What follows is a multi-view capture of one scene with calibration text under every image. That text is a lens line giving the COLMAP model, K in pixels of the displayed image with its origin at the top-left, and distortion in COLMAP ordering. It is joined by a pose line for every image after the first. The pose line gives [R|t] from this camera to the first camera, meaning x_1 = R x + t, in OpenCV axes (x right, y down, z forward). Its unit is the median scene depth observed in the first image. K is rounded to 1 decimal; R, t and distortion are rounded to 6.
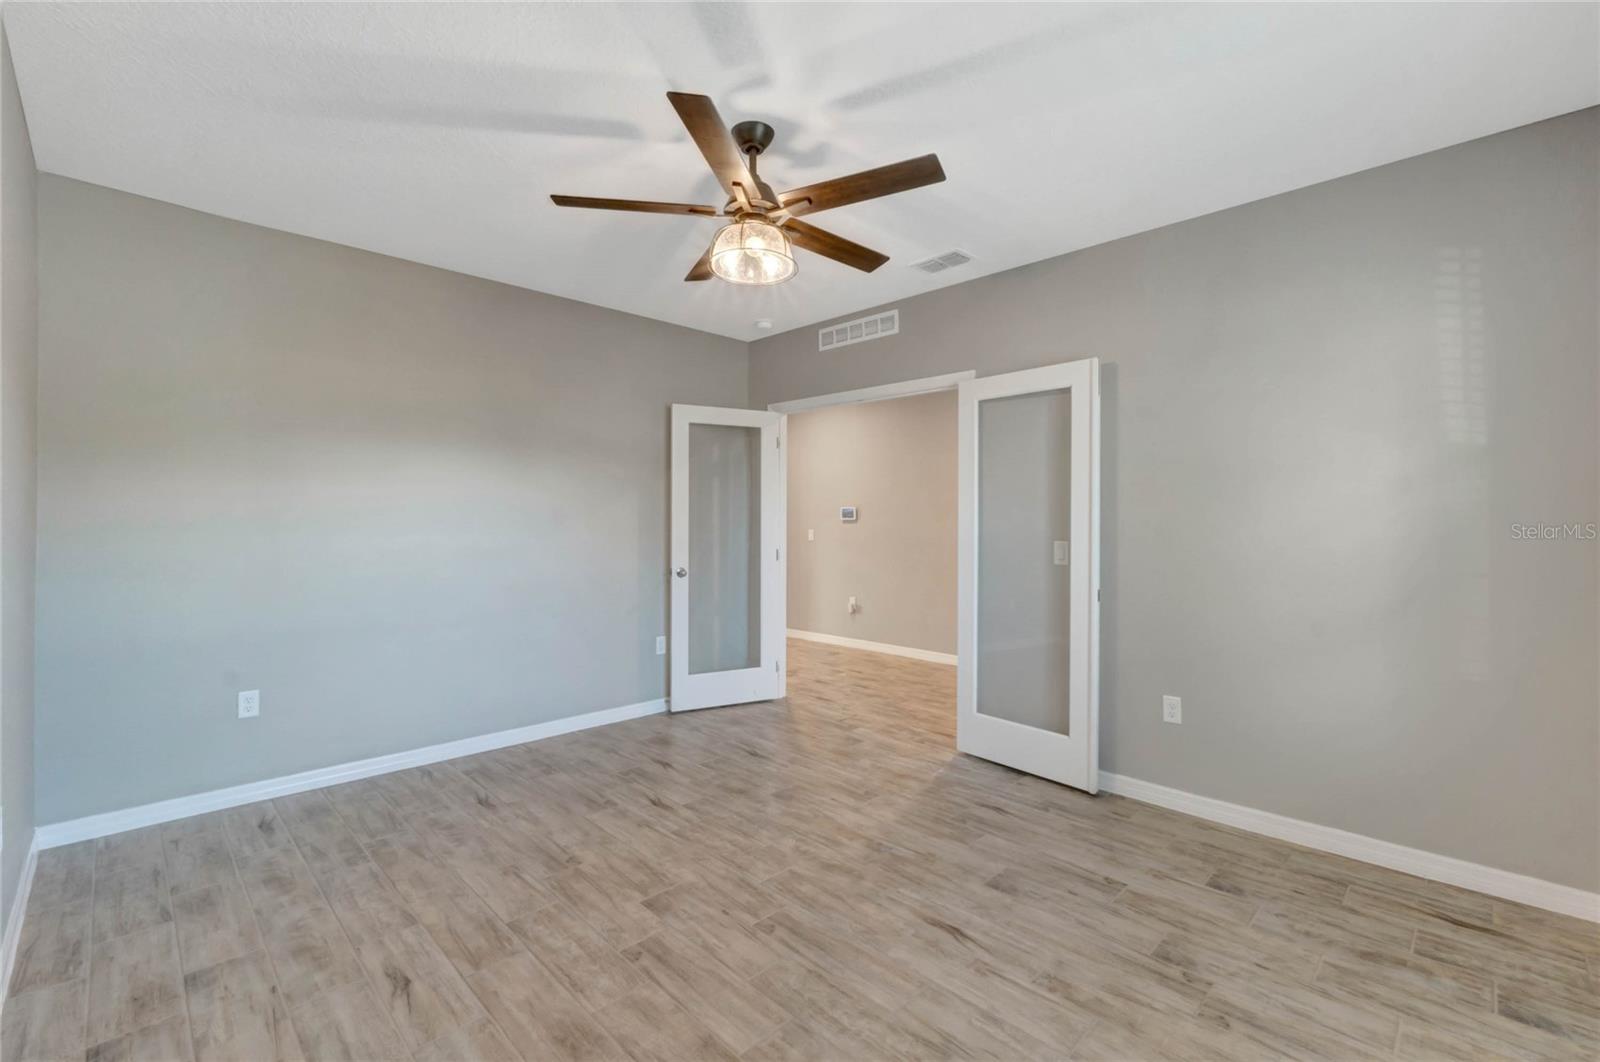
lens RADIAL K [[696.2, 0, 800.0], [0, 696.2, 531.0], [0, 0, 1]] dist [-0.001827, -0.000086]
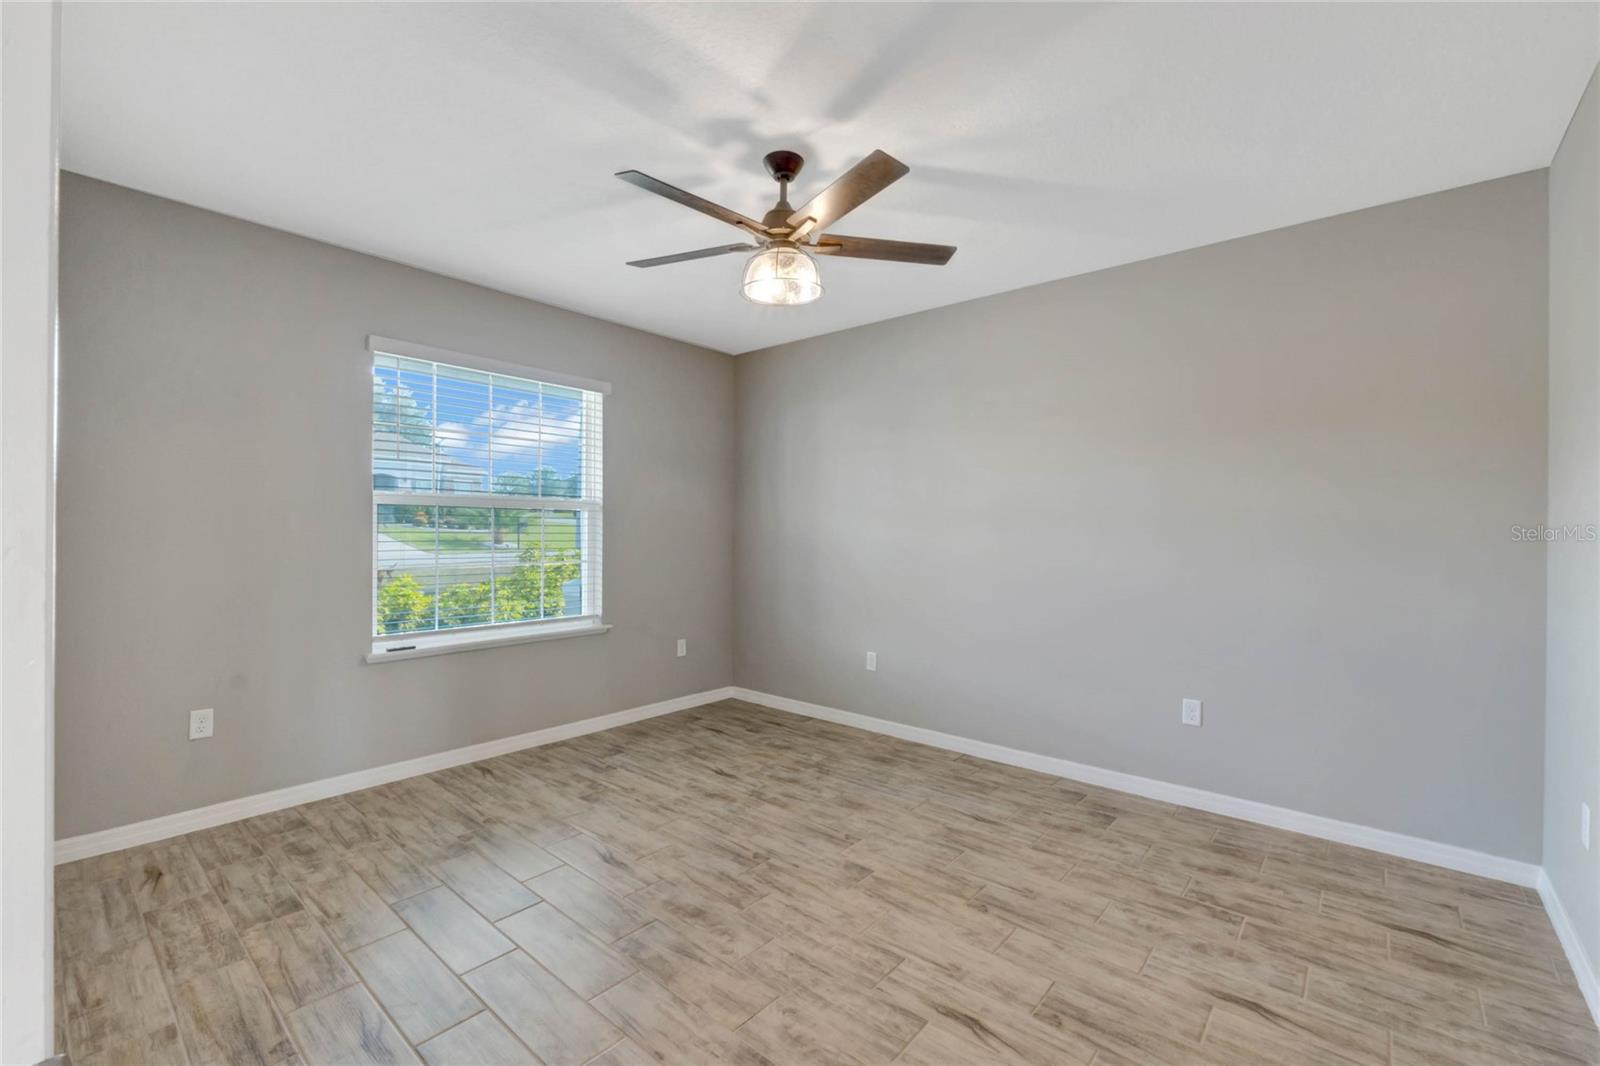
lens RADIAL K [[696.2, 0, 800.0], [0, 696.2, 533.0], [0, 0, 1]] dist [-0.001827, -0.000086]
pose [[-0.997219, -0.011588, -0.073621, -0.019951], [-0.012797, 0.999790, 0.015976, -0.030761], [0.073420, 0.016873, -0.997158, 2.046981]]
